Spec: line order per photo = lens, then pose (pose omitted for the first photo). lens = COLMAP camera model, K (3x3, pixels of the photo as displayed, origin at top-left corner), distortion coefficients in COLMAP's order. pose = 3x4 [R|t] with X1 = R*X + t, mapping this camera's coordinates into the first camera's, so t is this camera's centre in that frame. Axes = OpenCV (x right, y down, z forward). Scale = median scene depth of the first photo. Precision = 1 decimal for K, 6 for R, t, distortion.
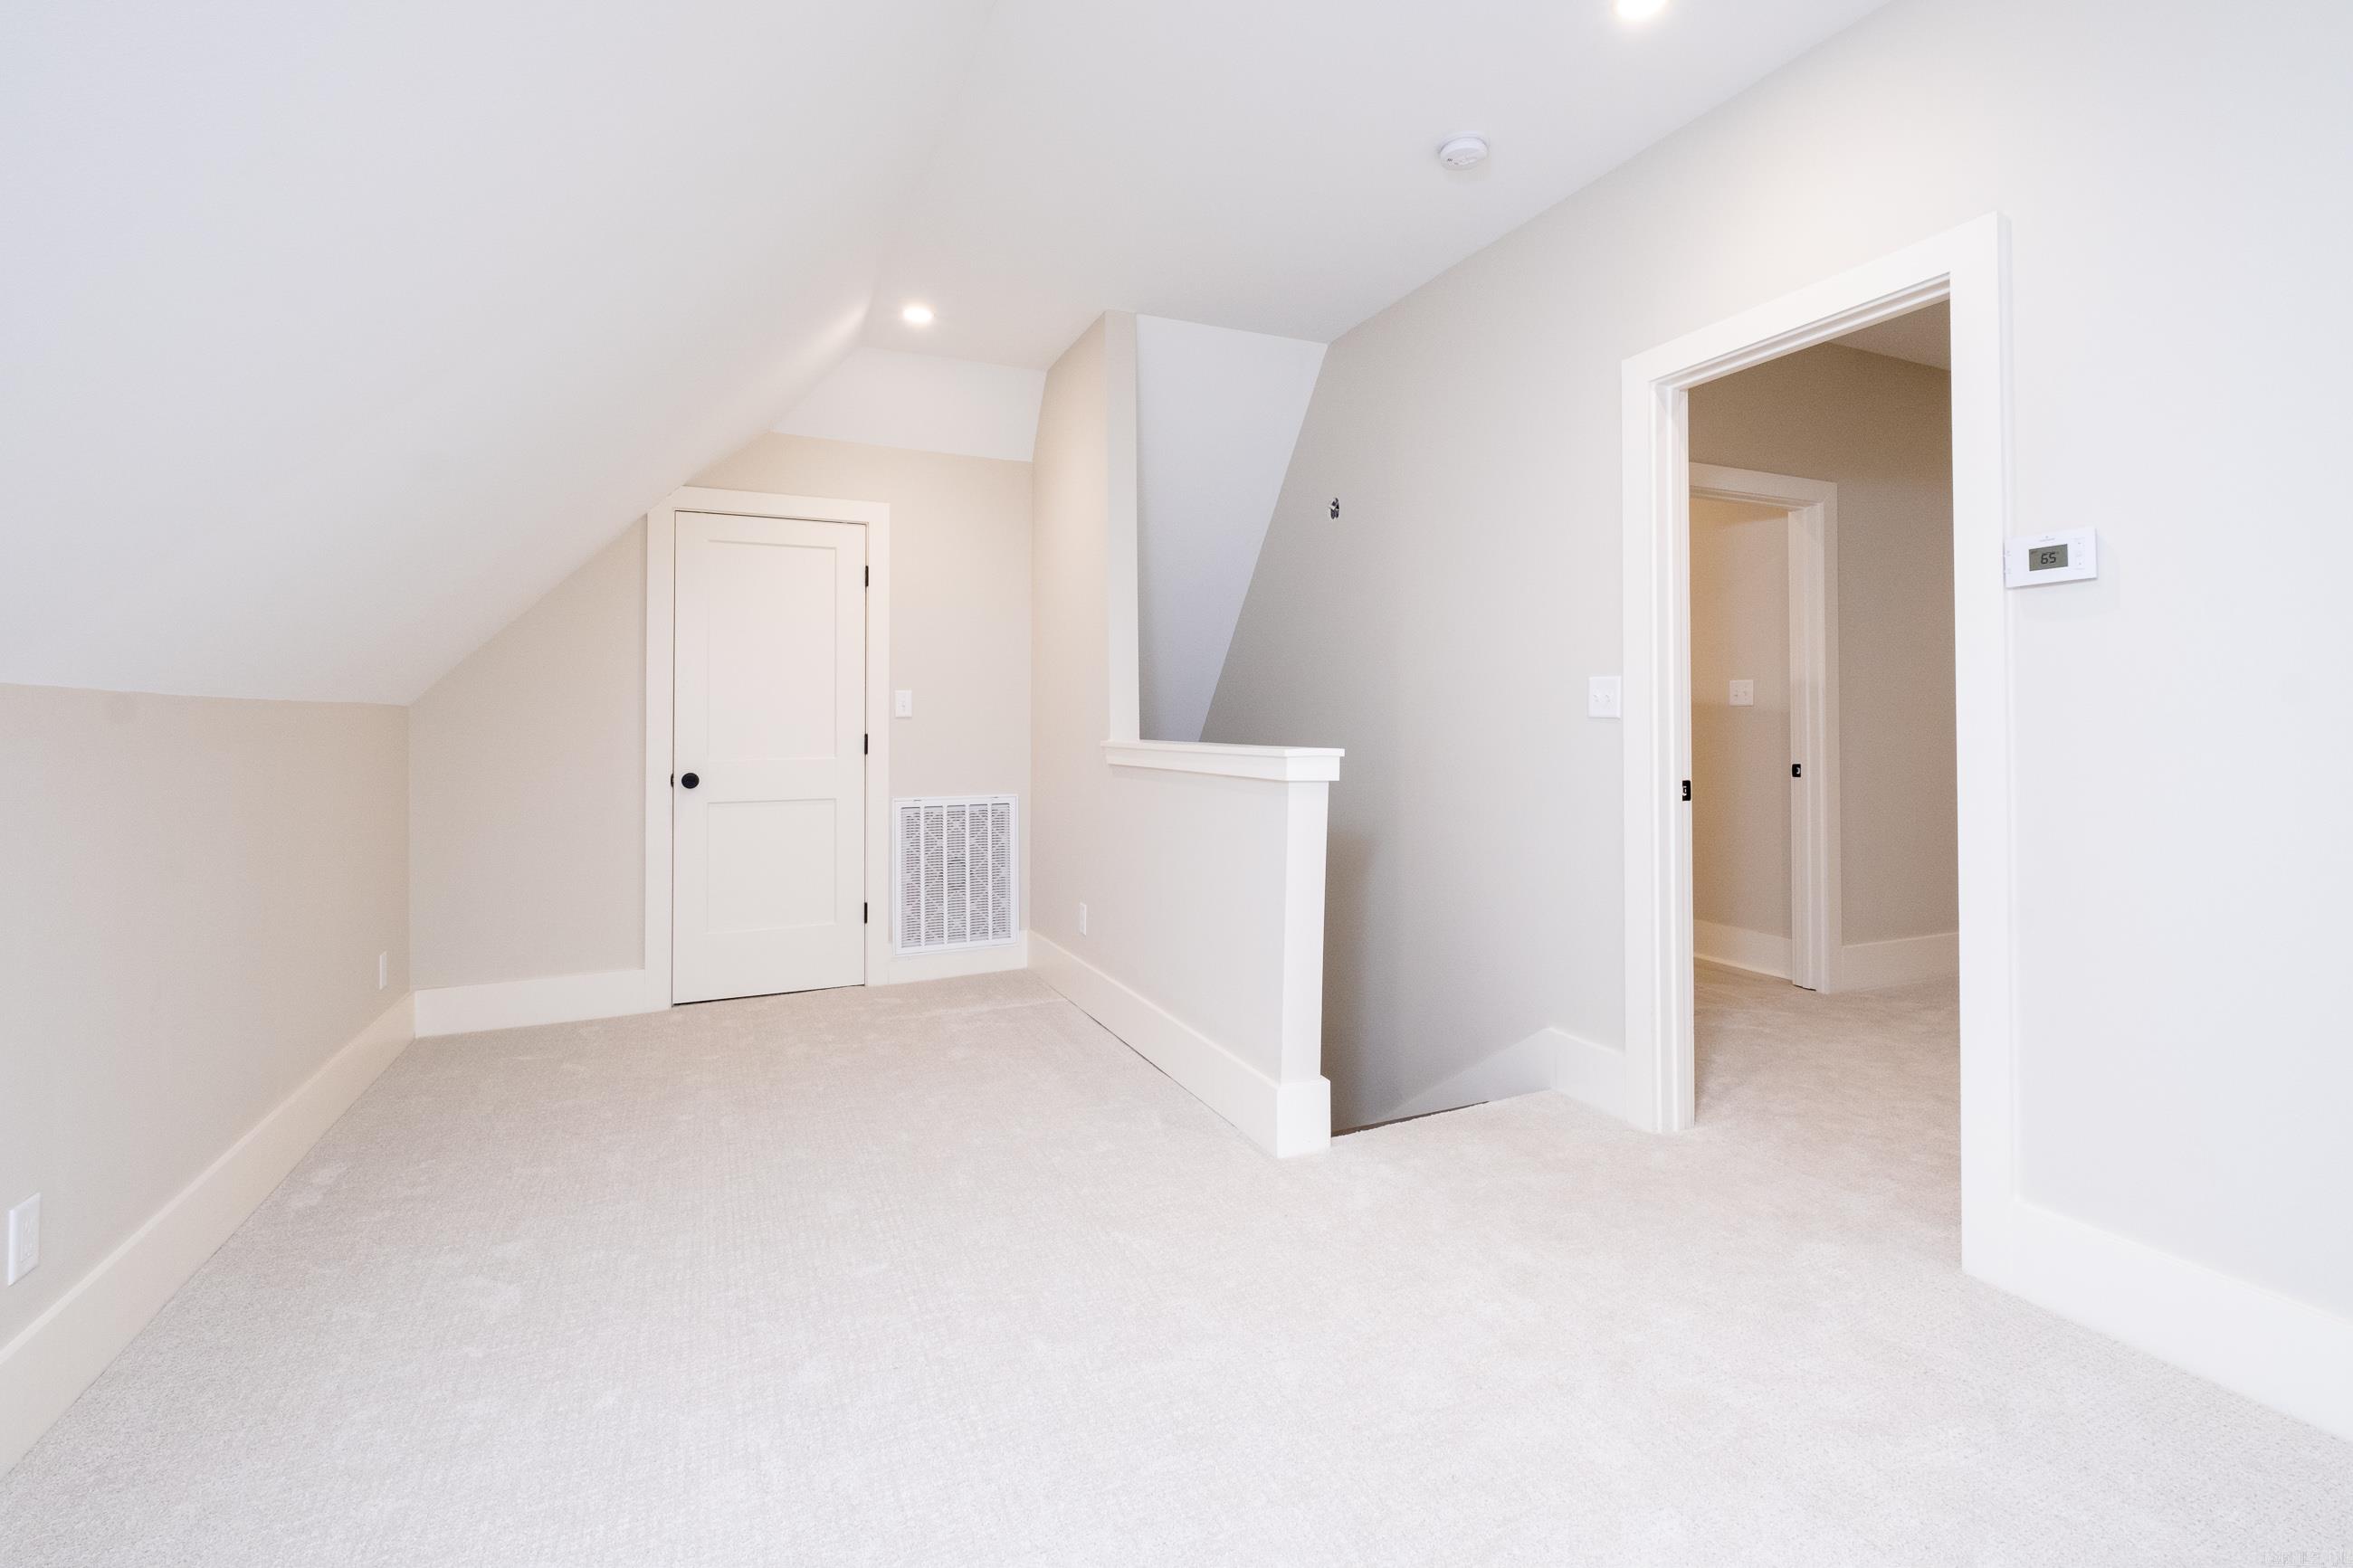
lens RADIAL K [[1027.2, 0, 1176.2], [0, 1027.2, 716.3], [0, 0, 1]] dist [-0.000831, -0.000110]
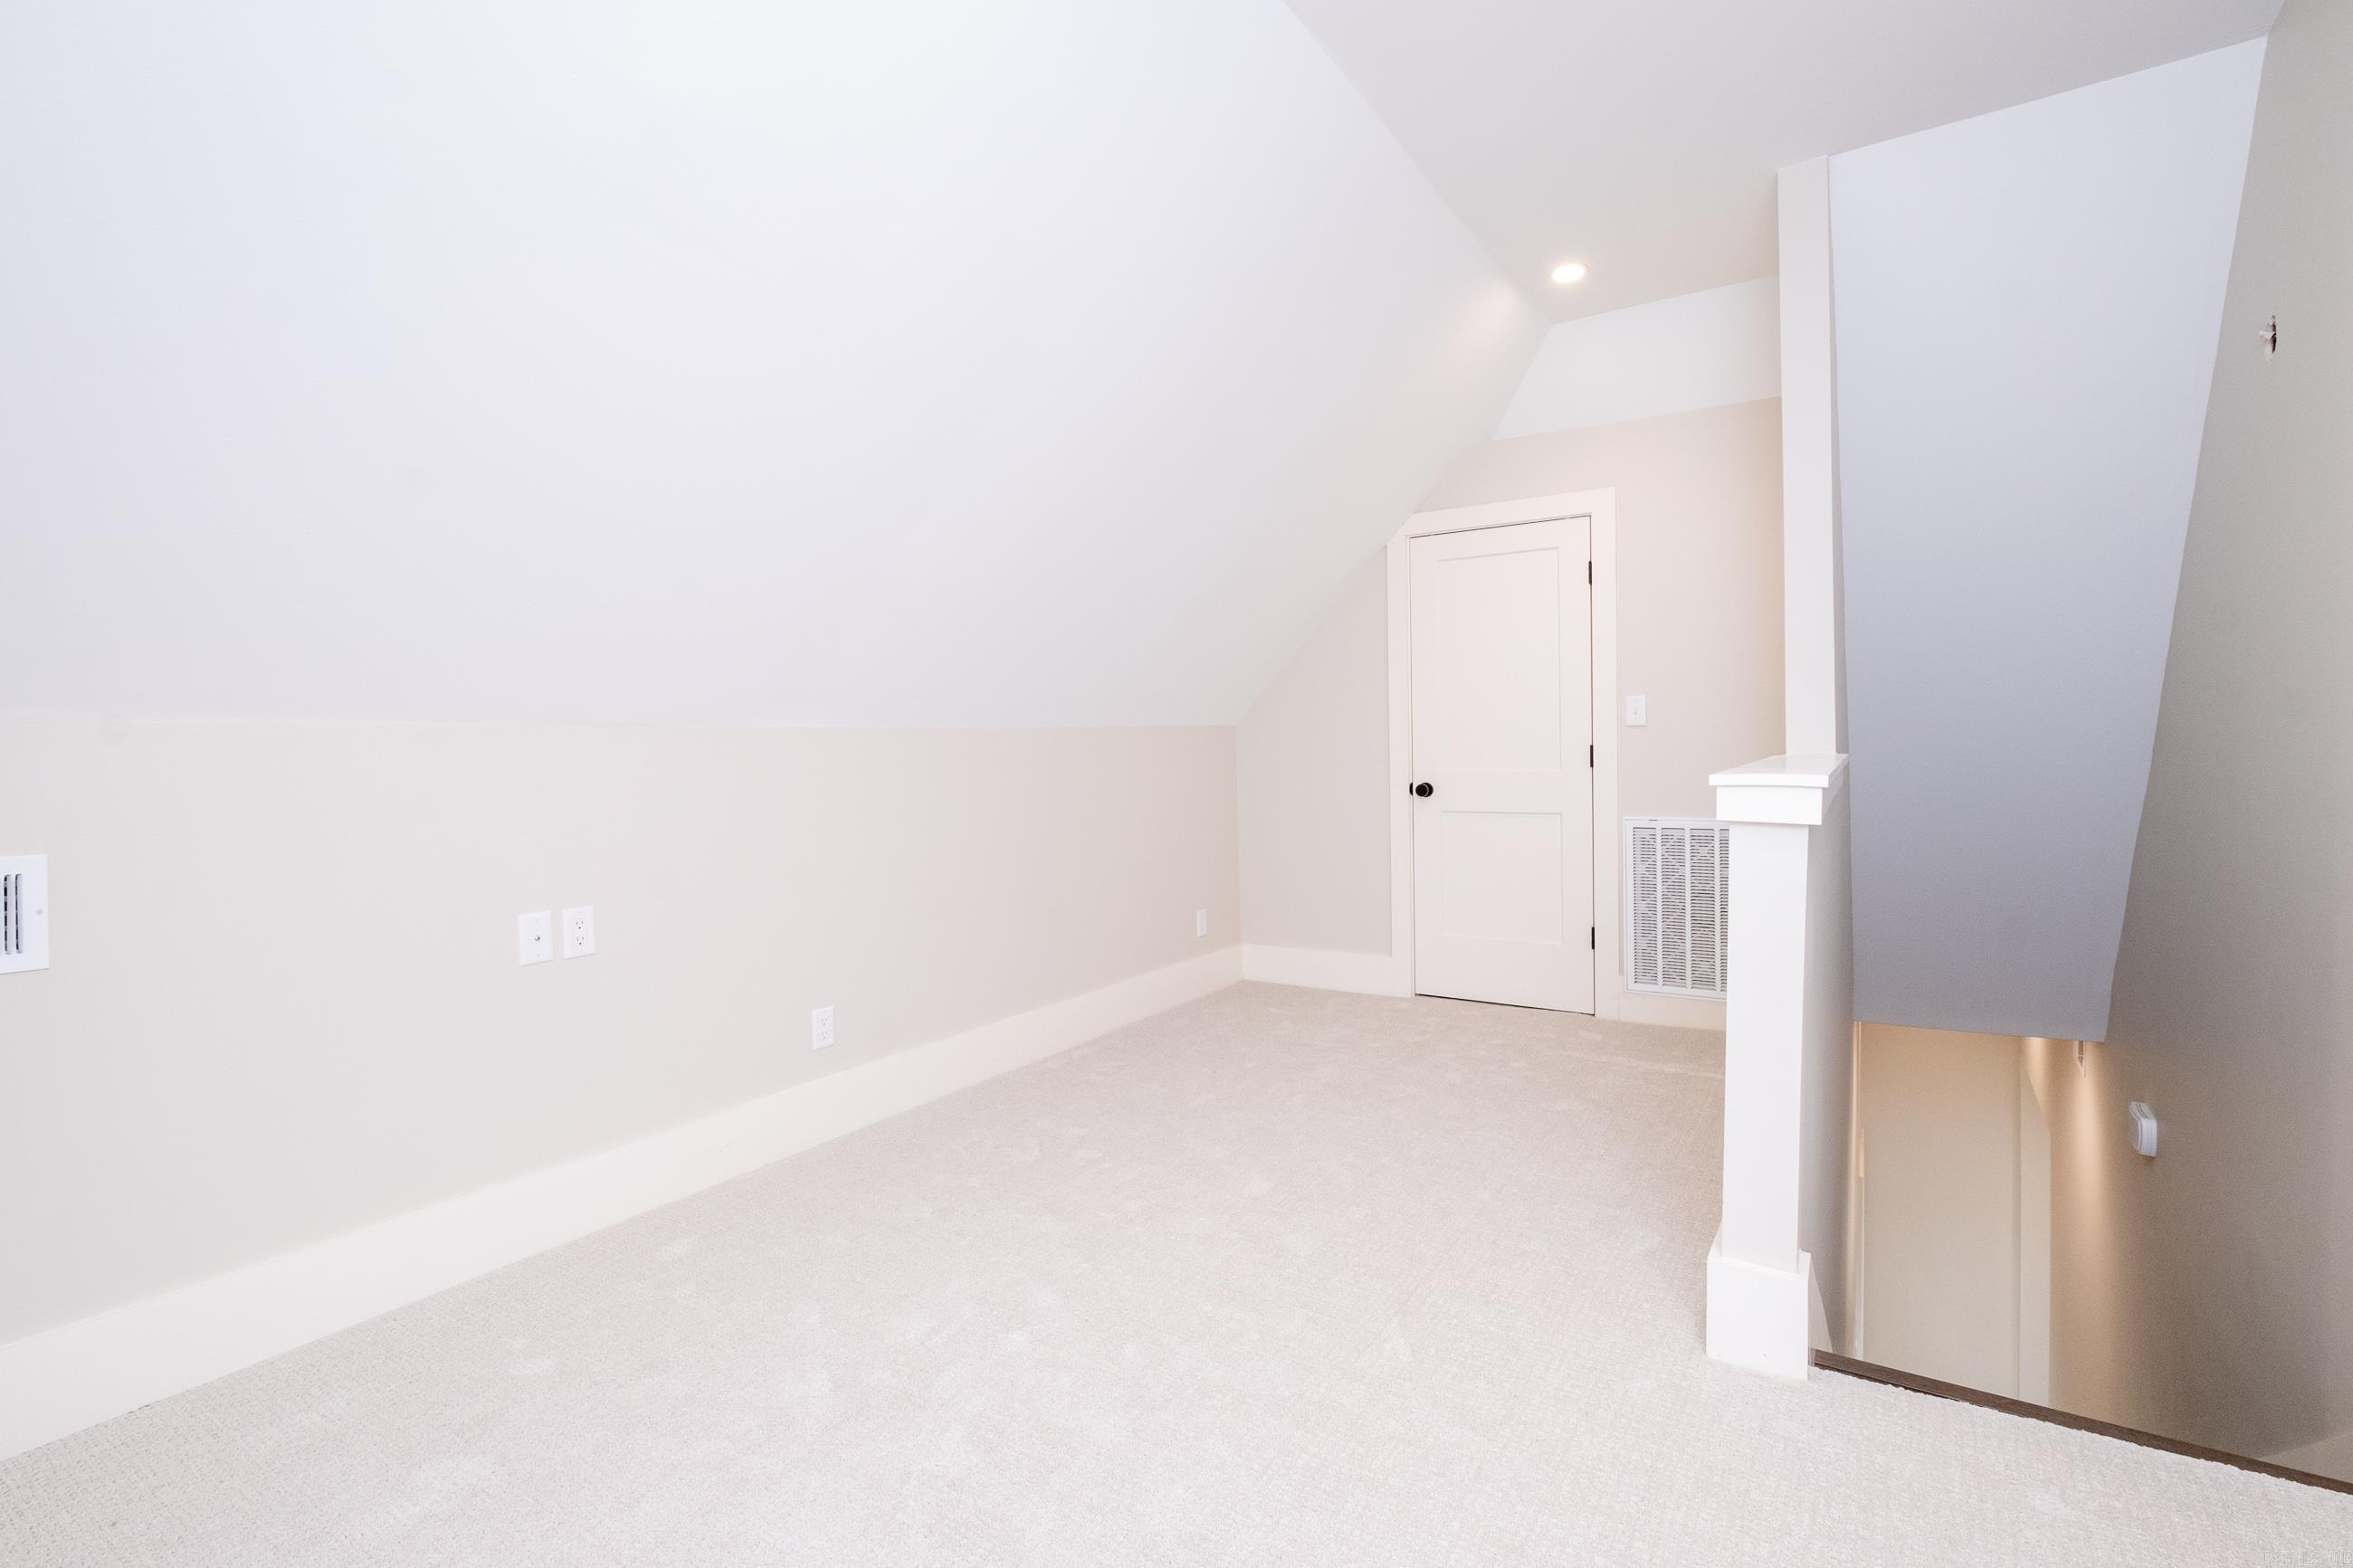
lens RADIAL K [[1040.2, 0, 1188.2], [0, 1040.2, 770.4], [0, 0, 1]] dist [-0.001990, -0.000402]
pose [[0.554678, 0.015288, -0.831924, 0.270155], [0.023916, 0.999125, 0.034307, -0.000628], [0.831721, -0.038926, 0.553828, 0.180830]]
